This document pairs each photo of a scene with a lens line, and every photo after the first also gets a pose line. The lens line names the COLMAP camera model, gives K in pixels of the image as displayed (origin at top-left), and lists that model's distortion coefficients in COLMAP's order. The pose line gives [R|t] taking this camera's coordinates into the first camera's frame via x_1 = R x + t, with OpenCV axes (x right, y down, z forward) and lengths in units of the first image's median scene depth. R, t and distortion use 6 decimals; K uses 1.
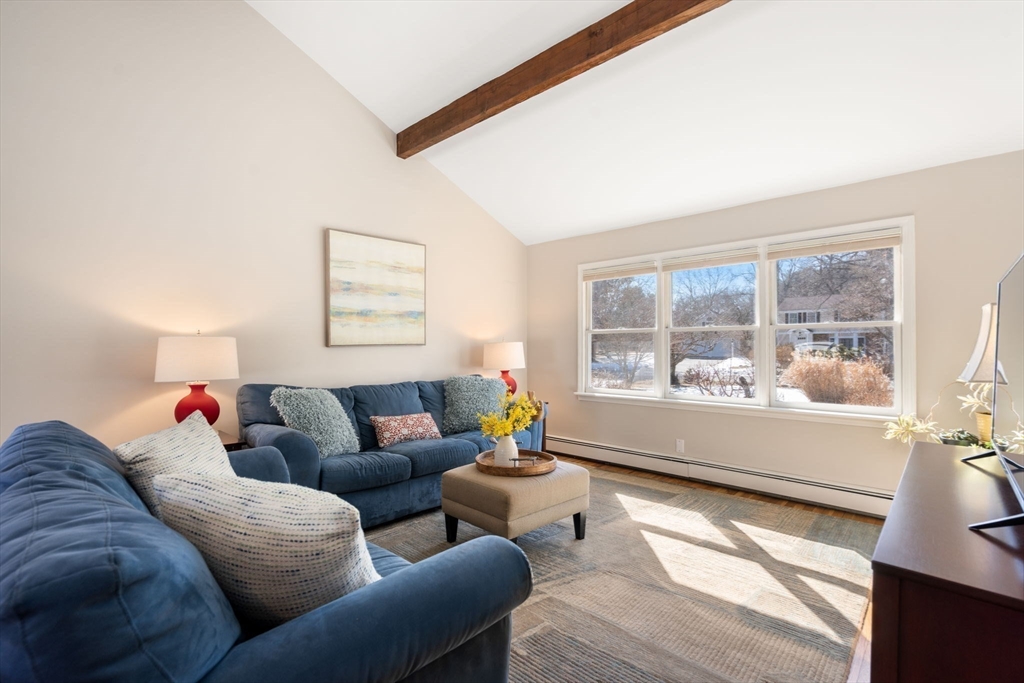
lens RADIAL K [[461.1, 0, 506.3], [0, 461.1, 342.1], [0, 0, 1]] dist [-0.005948, 0.000431]
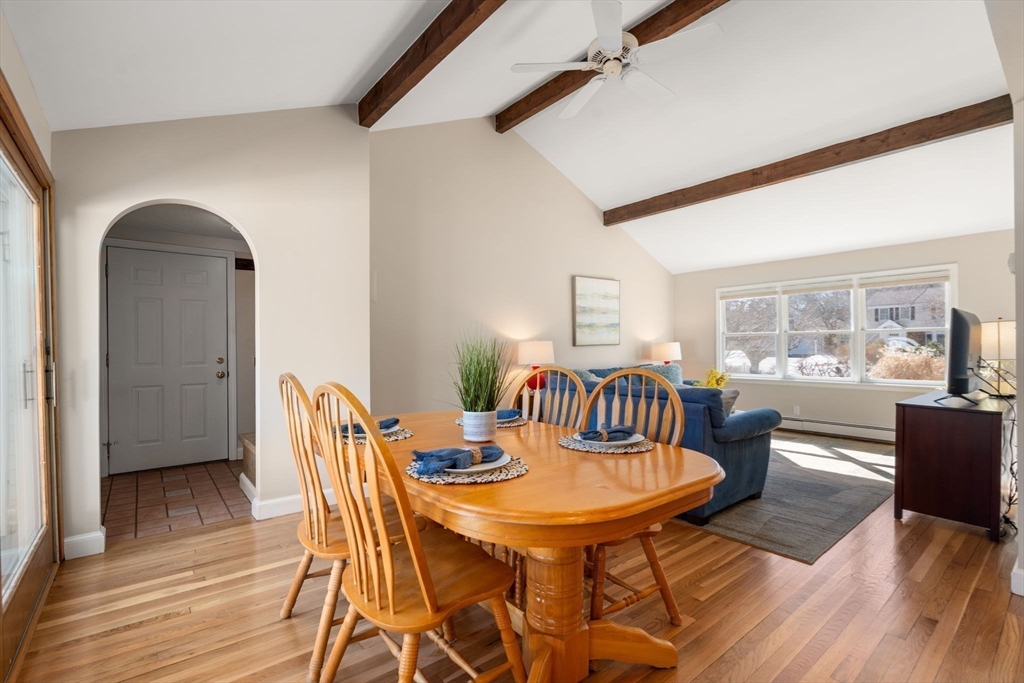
lens RADIAL K [[461.1, 0, 506.3], [0, 461.1, 342.1], [0, 0, 1]] dist [-0.005948, 0.000431]
pose [[0.991368, -0.007018, -0.130919, -0.362176], [0.007280, 0.999972, 0.001522, -0.007680], [0.130904, -0.002461, 0.991392, -0.611600]]
